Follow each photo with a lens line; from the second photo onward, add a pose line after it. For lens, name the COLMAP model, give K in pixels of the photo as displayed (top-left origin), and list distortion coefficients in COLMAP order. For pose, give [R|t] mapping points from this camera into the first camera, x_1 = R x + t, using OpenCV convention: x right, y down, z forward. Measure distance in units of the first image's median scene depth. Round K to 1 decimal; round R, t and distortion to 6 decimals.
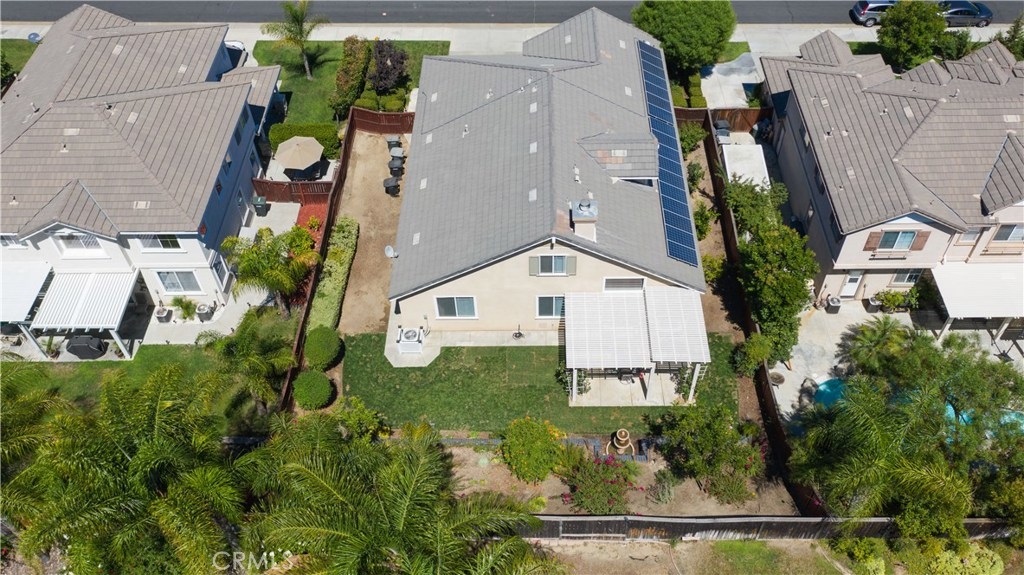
lens RADIAL K [[835.7, 0, 517.4], [0, 835.7, 287.3], [0, 0, 1]] dist [0.003215, 0.001754]
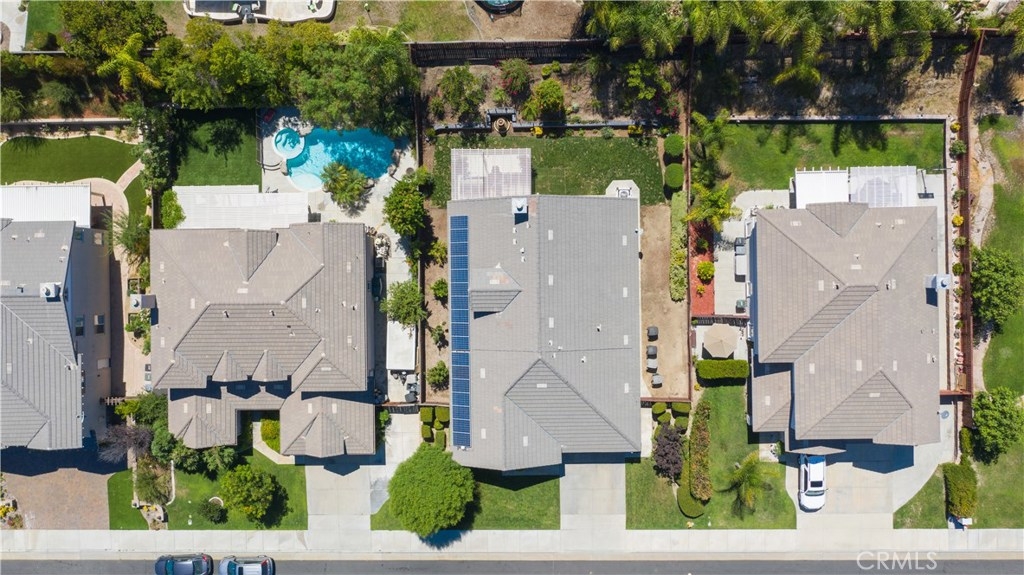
lens RADIAL K [[875.9, 0, 512.0], [0, 875.9, 287.5], [0, 0, 1]] dist [-0.001066, -0.000781]
pose [[-0.997959, 0.023734, 0.059277, -0.004111], [0.020912, -0.755662, 0.654627, -1.206807], [0.060331, 0.654531, 0.753624, -0.196592]]
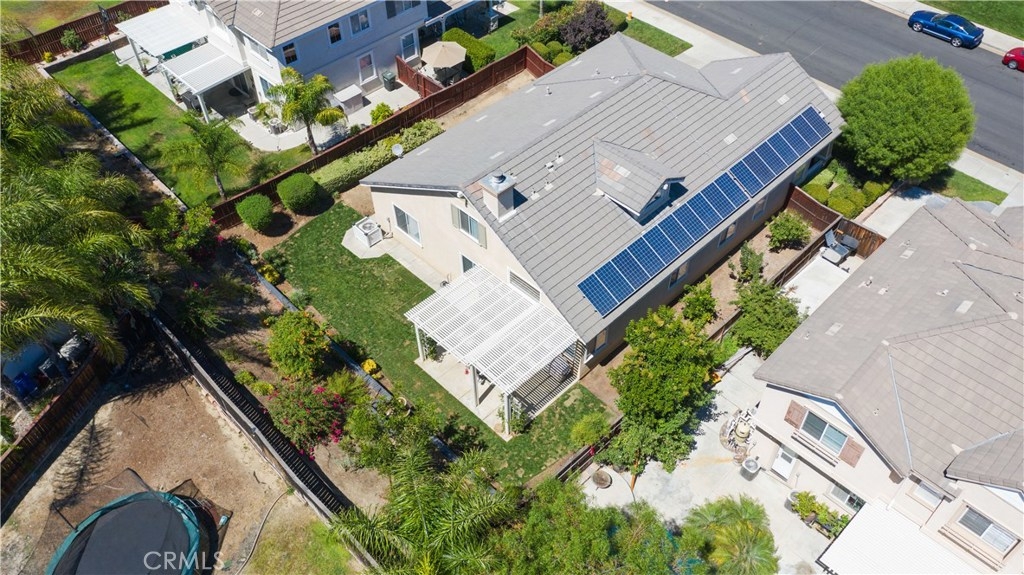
lens RADIAL K [[804.6, 0, 506.7], [0, 804.6, 285.1], [0, 0, 1]] dist [0.000661, 0.095147]
pose [[0.708056, 0.526440, -0.470656, 0.501039], [-0.535977, 0.834596, 0.127192, -0.101492], [0.459767, 0.162201, 0.873101, 0.210607]]
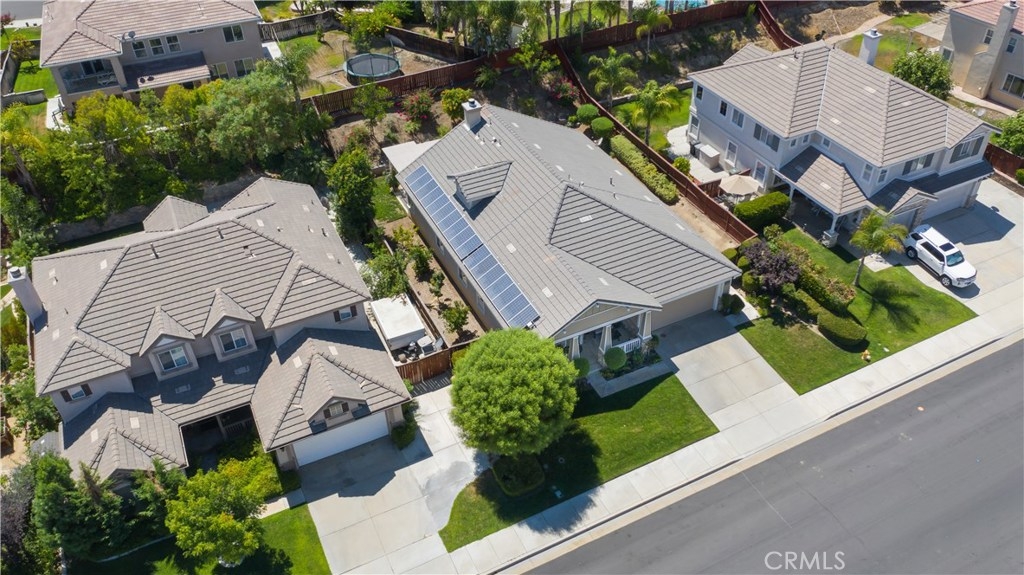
lens RADIAL K [[835.7, 0, 517.4], [0, 835.7, 287.3], [0, 0, 1]] dist [0.003215, 0.001754]
pose [[-0.894983, 0.313030, -0.317833, 0.539703], [-0.304541, 0.091891, 0.948056, -1.394230], [0.325976, 0.945288, 0.013090, 1.170199]]
